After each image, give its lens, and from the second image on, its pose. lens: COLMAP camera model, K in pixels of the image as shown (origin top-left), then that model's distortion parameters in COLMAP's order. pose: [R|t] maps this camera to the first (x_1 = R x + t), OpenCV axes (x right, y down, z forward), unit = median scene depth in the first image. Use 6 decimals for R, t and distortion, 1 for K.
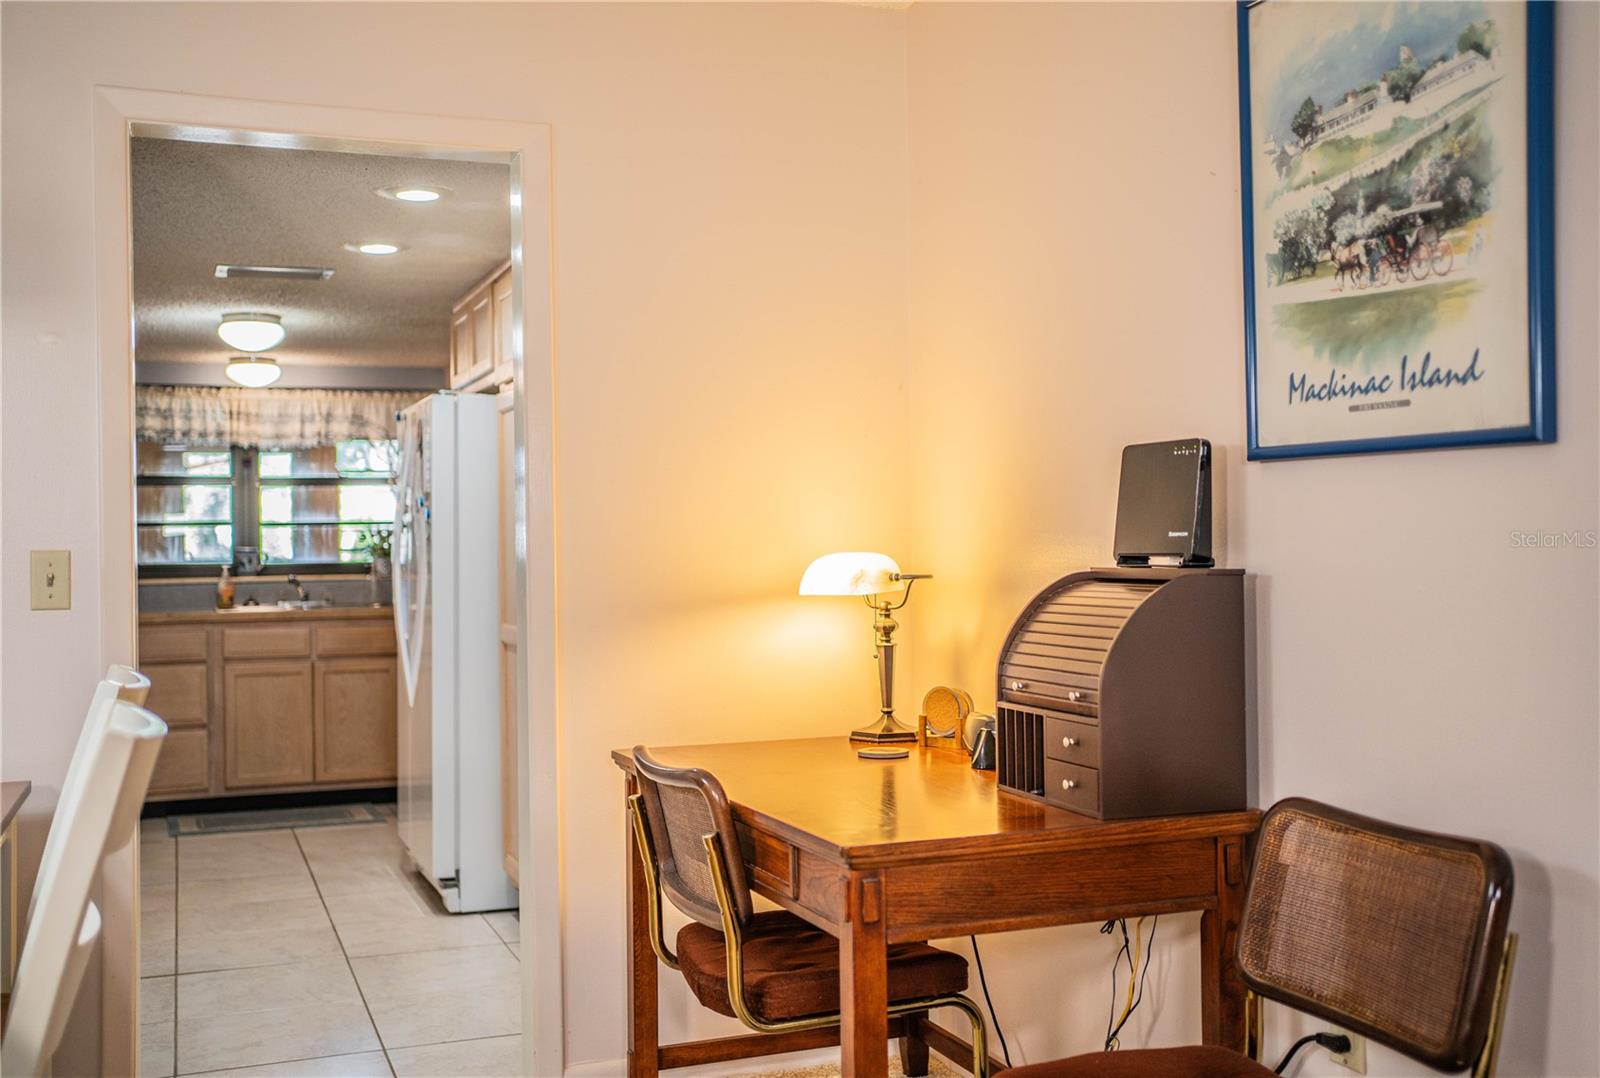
lens RADIAL K [[1609.7, 0, 799.5], [0, 1609.7, 538.4], [0, 0, 1]] dist [-0.012738, 0.000000]
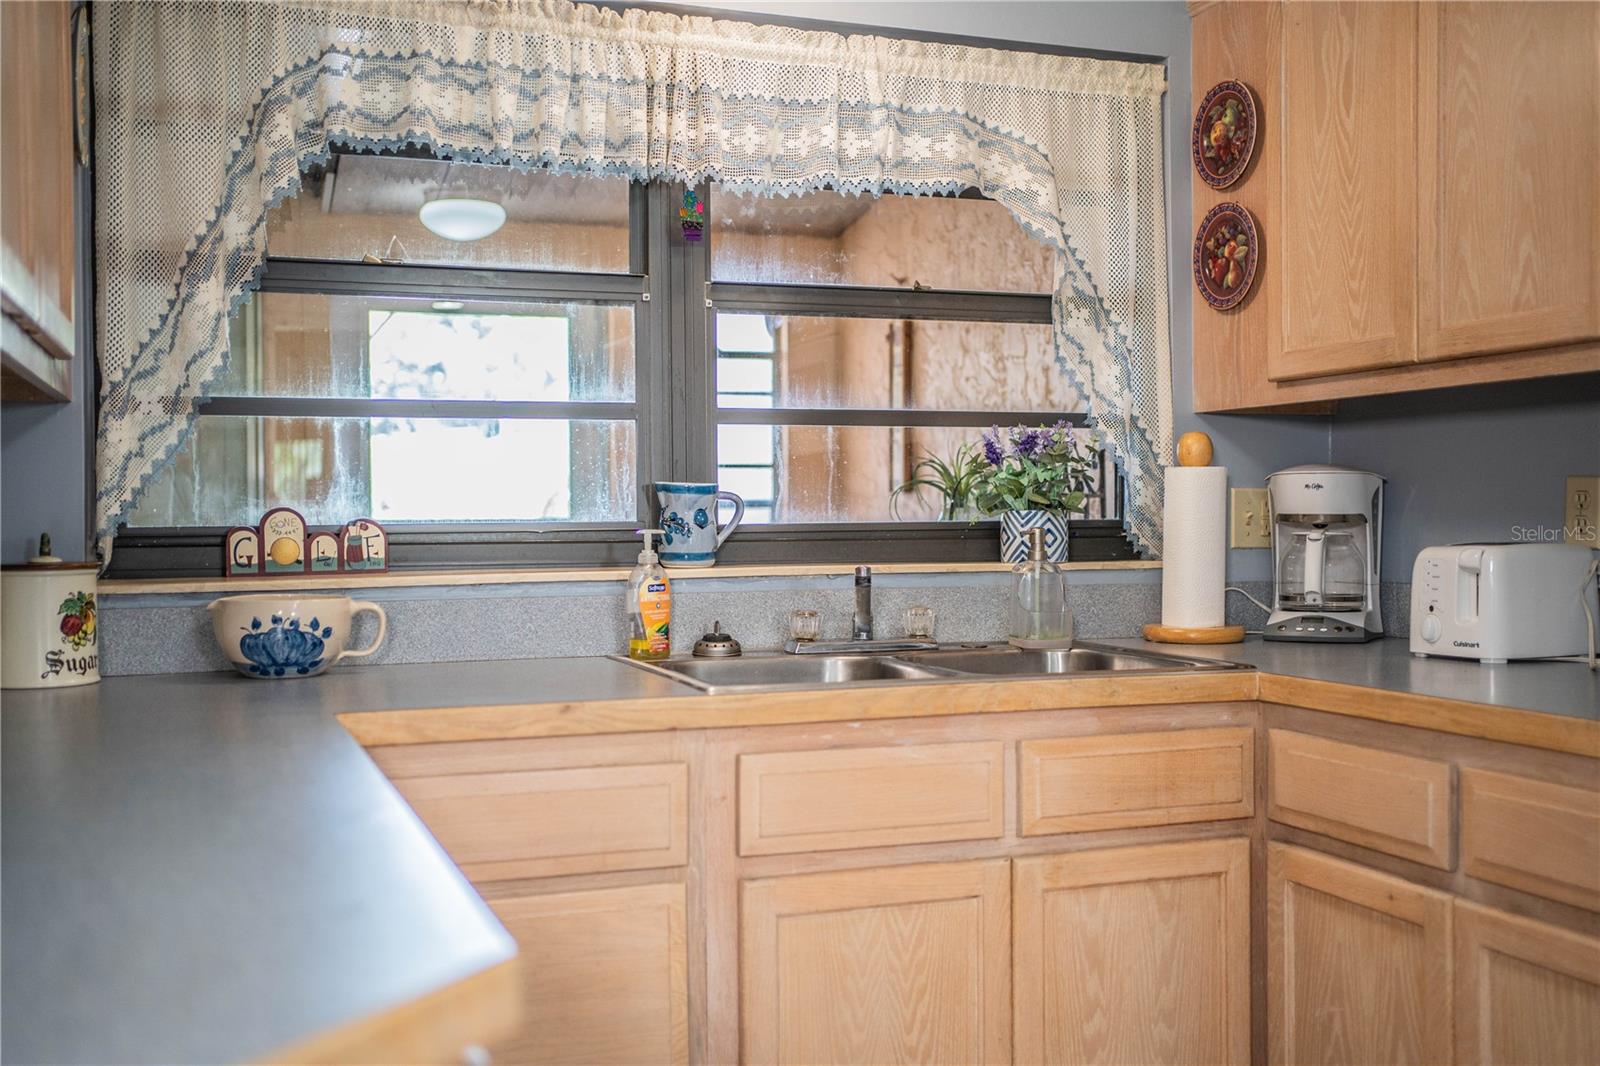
lens RADIAL K [[1621.6, 0, 800.9], [0, 1621.6, 534.6], [0, 0, 1]] dist [0.006073, 0.000000]
pose [[0.999848, 0.008152, -0.015409, -0.315363], [-0.007832, 0.999755, 0.020718, 0.010001], [0.015574, -0.020594, 0.999667, 0.652603]]
